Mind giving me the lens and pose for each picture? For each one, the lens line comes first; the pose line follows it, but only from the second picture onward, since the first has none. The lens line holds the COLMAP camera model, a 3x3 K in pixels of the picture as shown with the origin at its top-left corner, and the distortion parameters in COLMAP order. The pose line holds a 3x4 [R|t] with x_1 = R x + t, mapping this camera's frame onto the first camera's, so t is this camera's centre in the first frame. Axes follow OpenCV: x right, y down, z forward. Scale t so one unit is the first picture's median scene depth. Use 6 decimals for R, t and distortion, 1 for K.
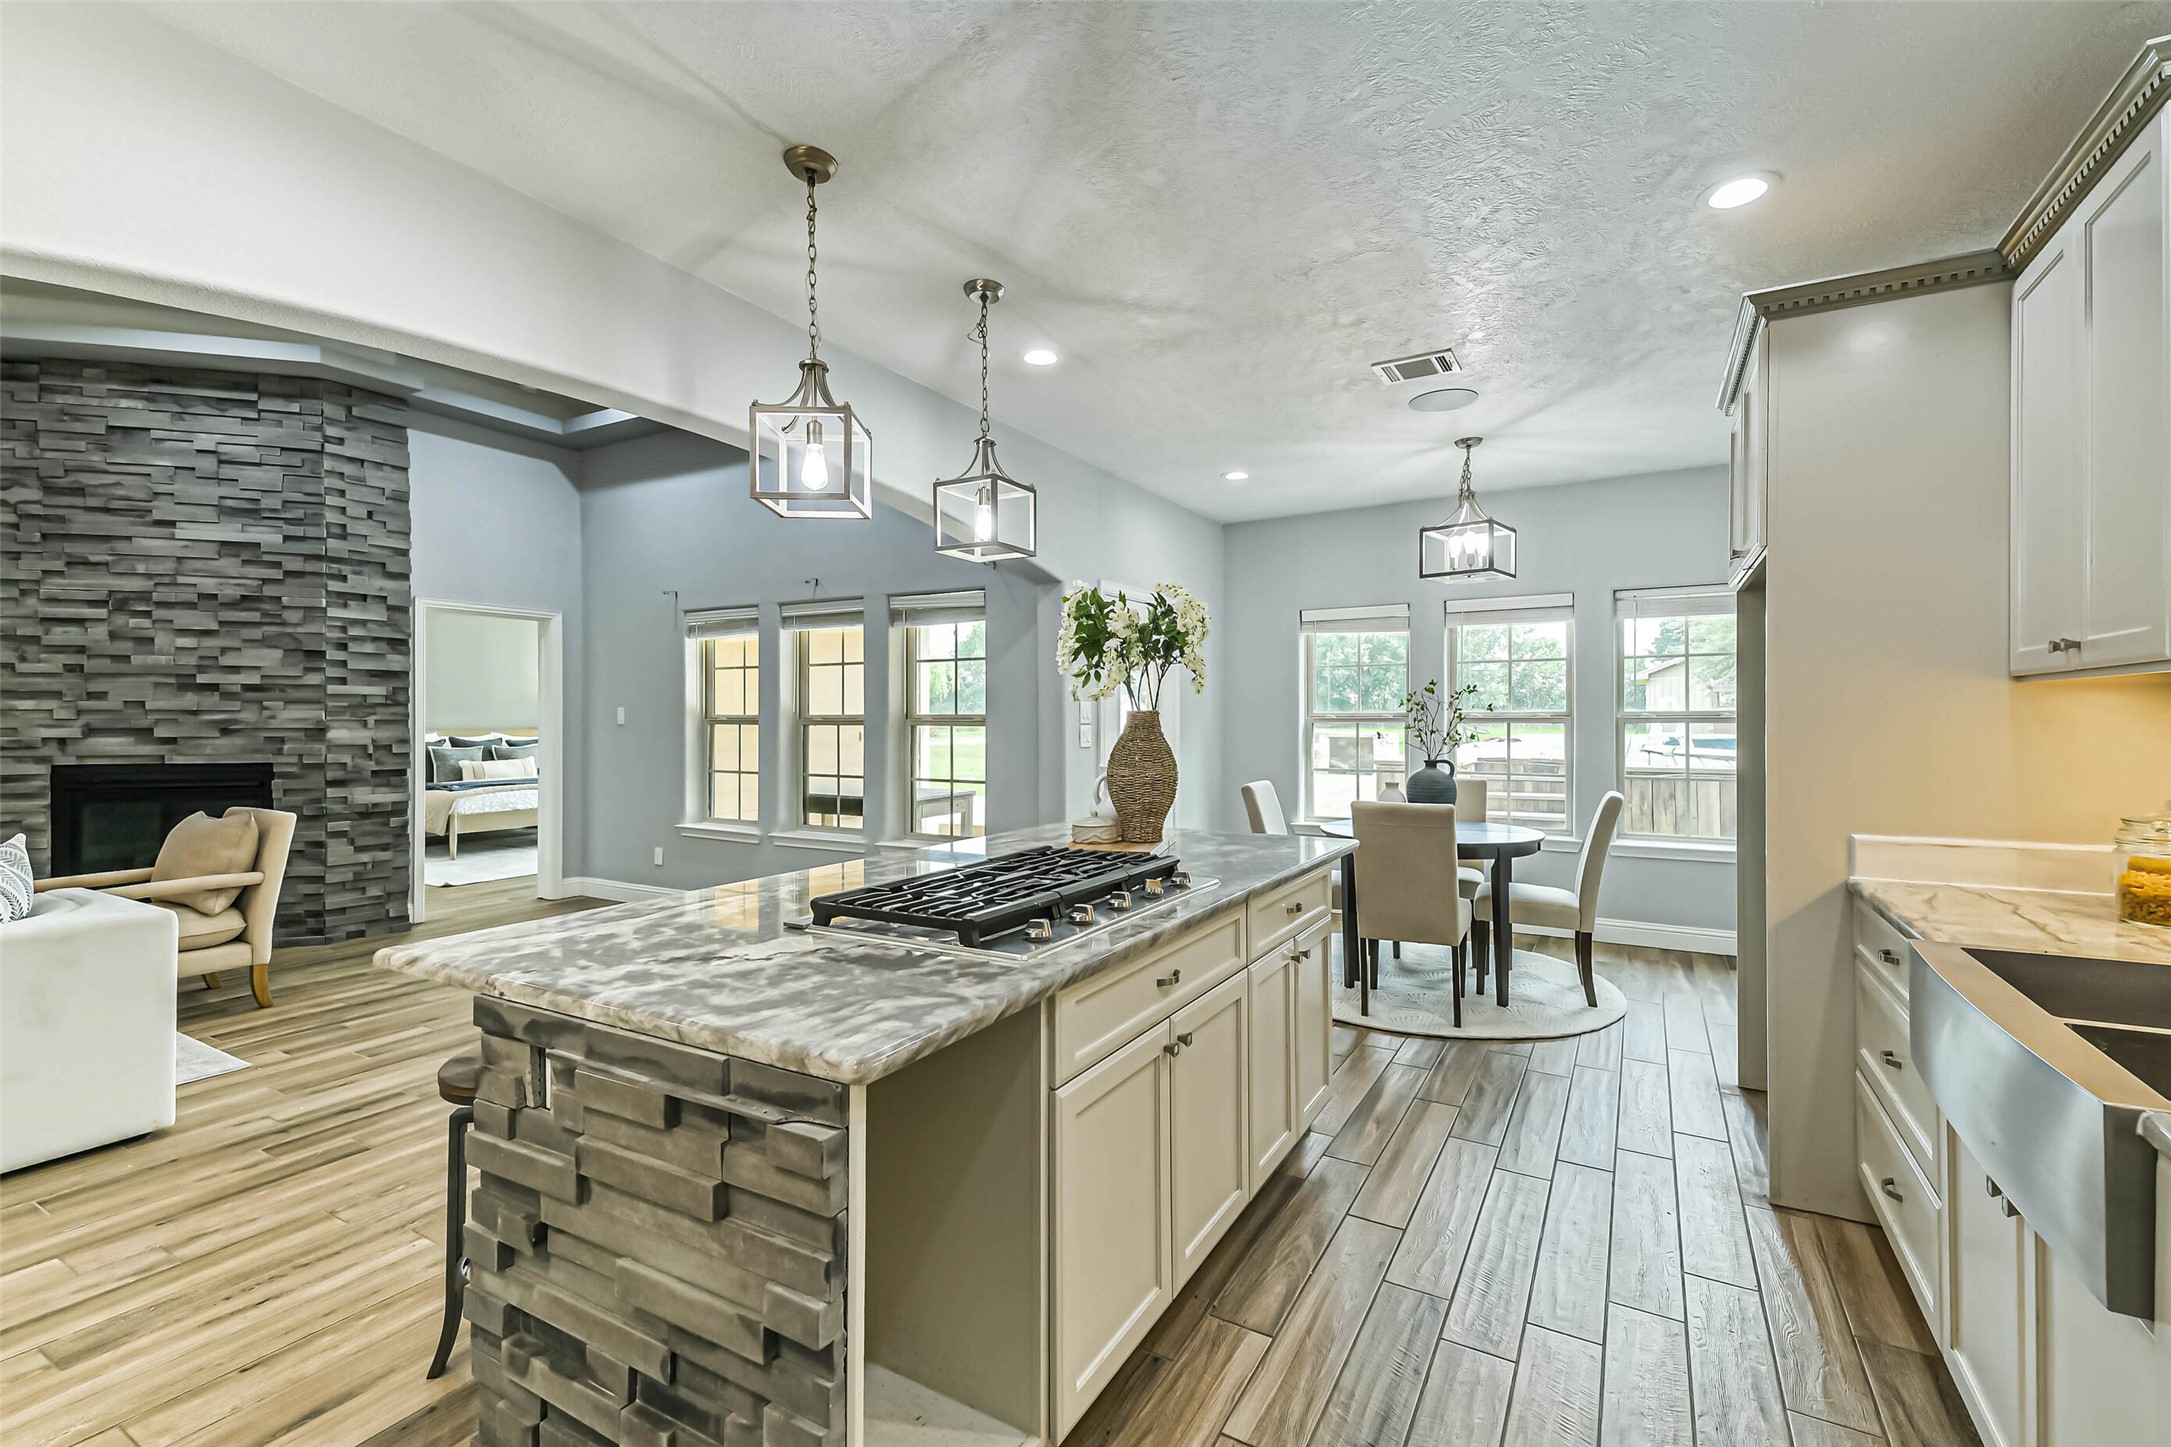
lens RADIAL K [[965.7, 0, 1091.2], [0, 965.7, 708.0], [0, 0, 1]] dist [-0.024884, -0.001289]
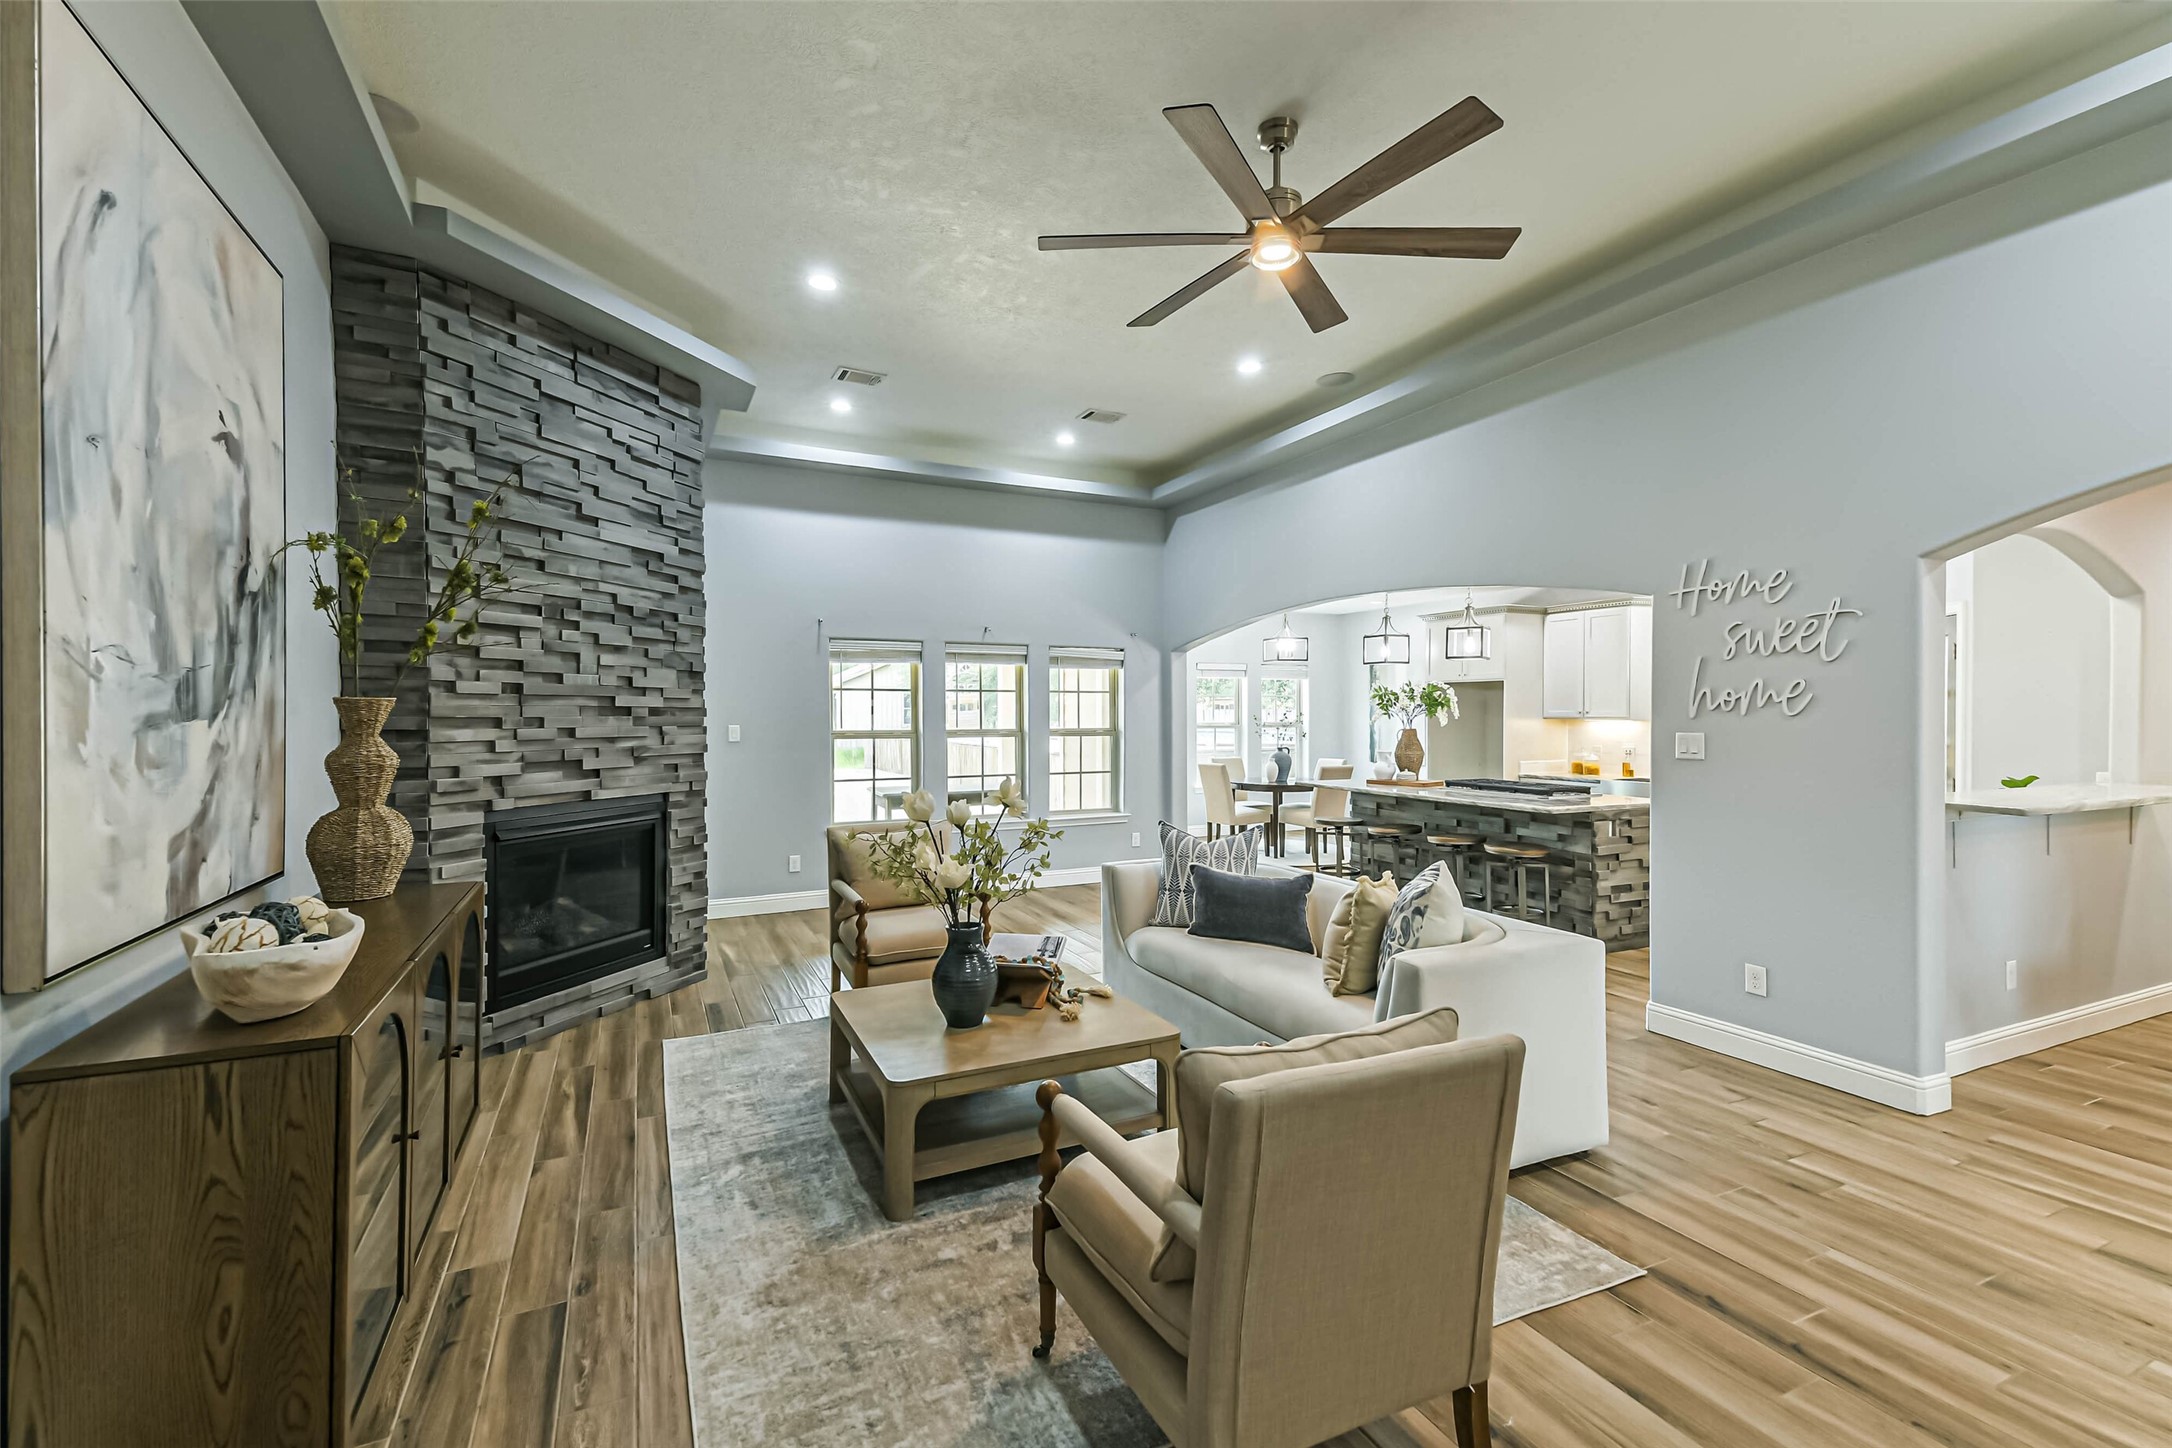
lens RADIAL K [[966.1, 0, 1089.5], [0, 966.1, 720.1], [0, 0, 1]] dist [-0.024884, -0.001289]
pose [[0.584407, -0.007332, 0.811427, -1.427747], [-0.006602, 0.999883, 0.013790, -0.029103], [-0.811434, -0.013416, 0.584291, 0.118873]]
